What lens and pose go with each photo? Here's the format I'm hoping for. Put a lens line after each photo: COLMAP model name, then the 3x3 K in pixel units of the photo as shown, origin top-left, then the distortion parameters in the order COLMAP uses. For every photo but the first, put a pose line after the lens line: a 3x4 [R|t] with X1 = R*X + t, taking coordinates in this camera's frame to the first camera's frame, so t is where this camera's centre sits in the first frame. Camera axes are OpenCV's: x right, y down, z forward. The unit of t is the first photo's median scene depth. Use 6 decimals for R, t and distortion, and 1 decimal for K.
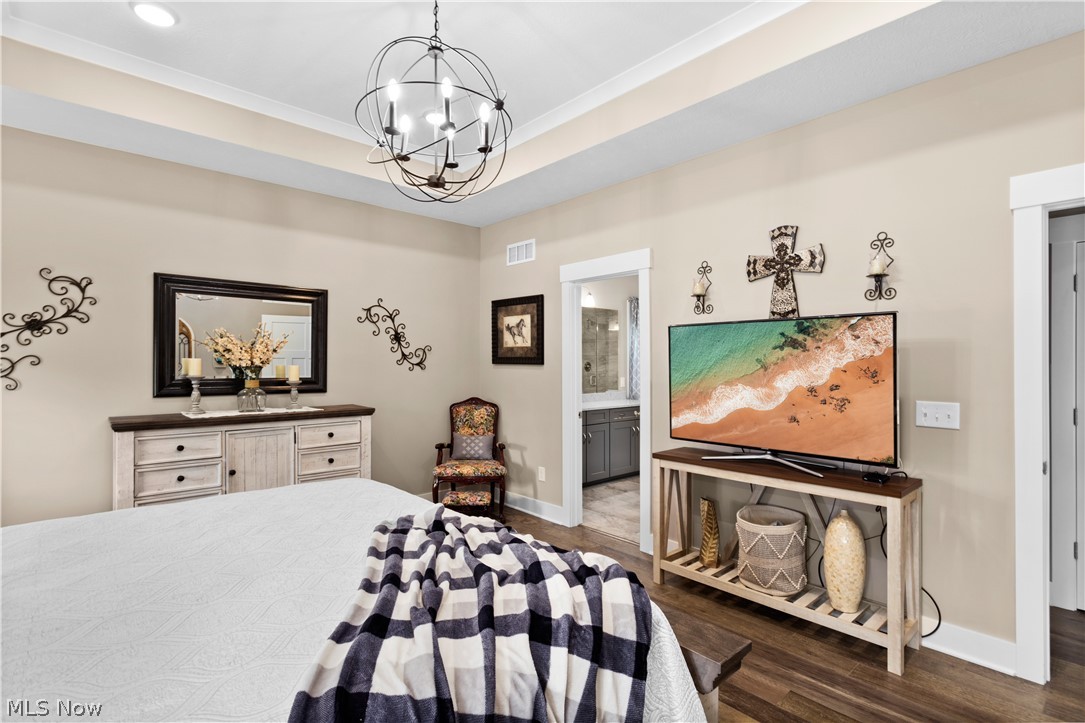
lens RADIAL K [[529.0, 0, 543.2], [0, 529.0, 361.7], [0, 0, 1]] dist [-0.001431, 0.005254]
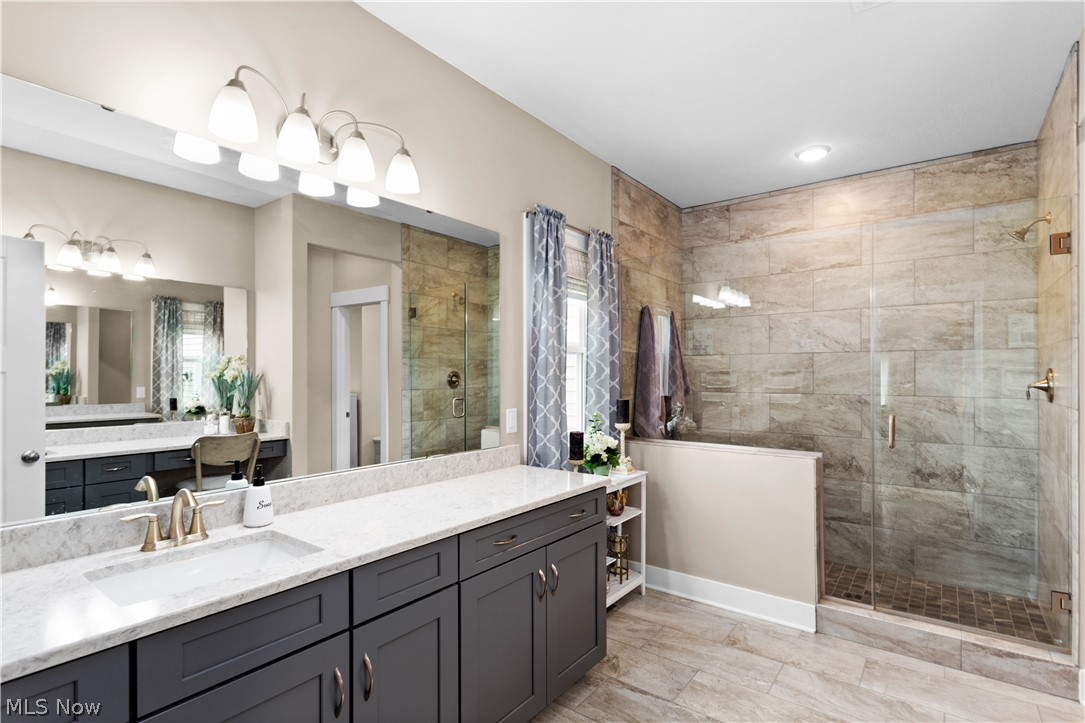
lens RADIAL K [[529.0, 0, 544.1], [0, 529.0, 367.5], [0, 0, 1]] dist [-0.001431, 0.005254]
pose [[0.983324, 0.001713, 0.181856, 0.102354], [0.000435, 0.999931, -0.011772, 0.003397], [-0.181863, 0.011655, 0.983255, 0.608575]]
